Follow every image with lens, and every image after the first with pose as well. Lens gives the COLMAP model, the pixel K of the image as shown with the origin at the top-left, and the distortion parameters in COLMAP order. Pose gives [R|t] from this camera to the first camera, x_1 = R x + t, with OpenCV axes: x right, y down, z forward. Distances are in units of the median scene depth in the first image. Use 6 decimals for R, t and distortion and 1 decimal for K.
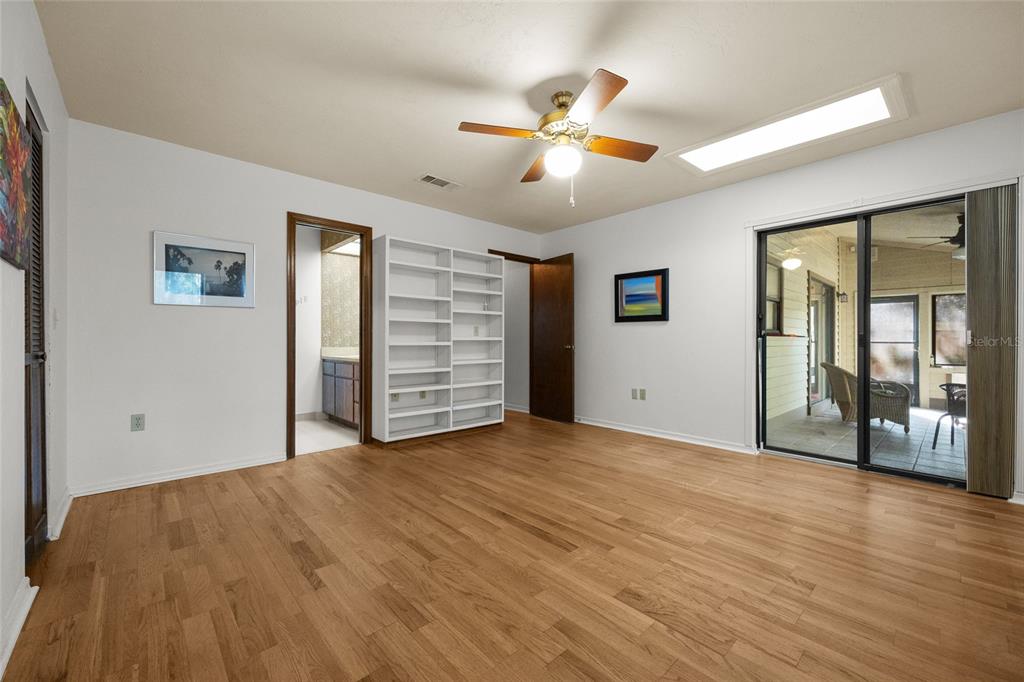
lens RADIAL K [[413.4, 0, 513.5], [0, 413.4, 341.2], [0, 0, 1]] dist [-0.003581, -0.000223]
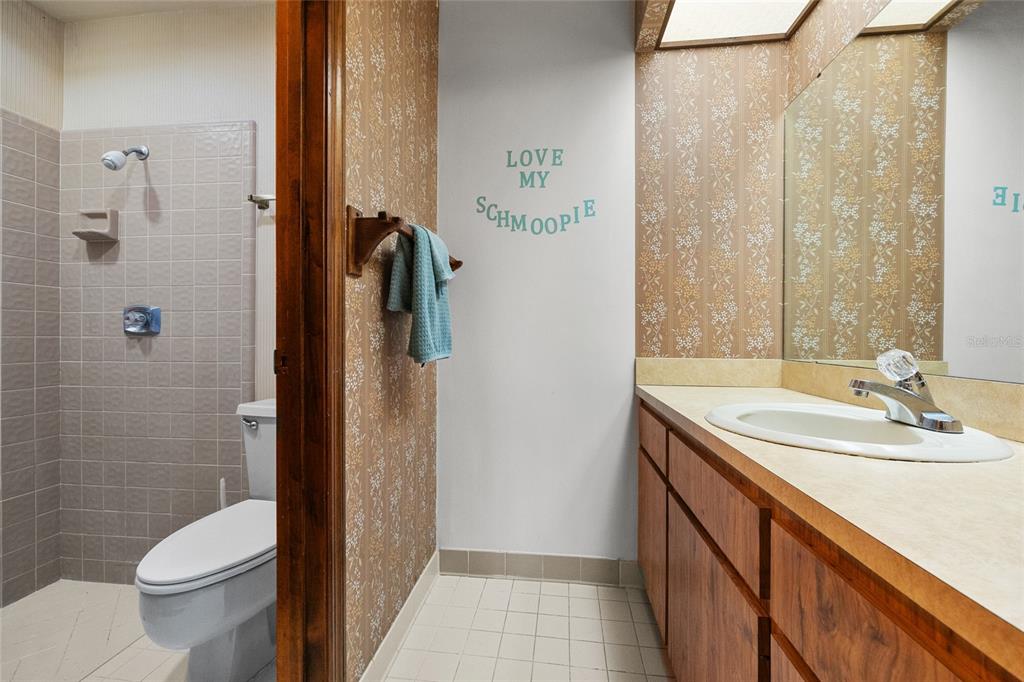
lens RADIAL K [[413.4, 0, 511.7], [0, 413.4, 337.5], [0, 0, 1]] dist [-0.003581, -0.000223]
pose [[0.652430, -0.004281, -0.757837, -0.289378], [0.003973, 0.999990, -0.002228, -0.000164], [0.757838, -0.001557, 0.652441, 0.721593]]
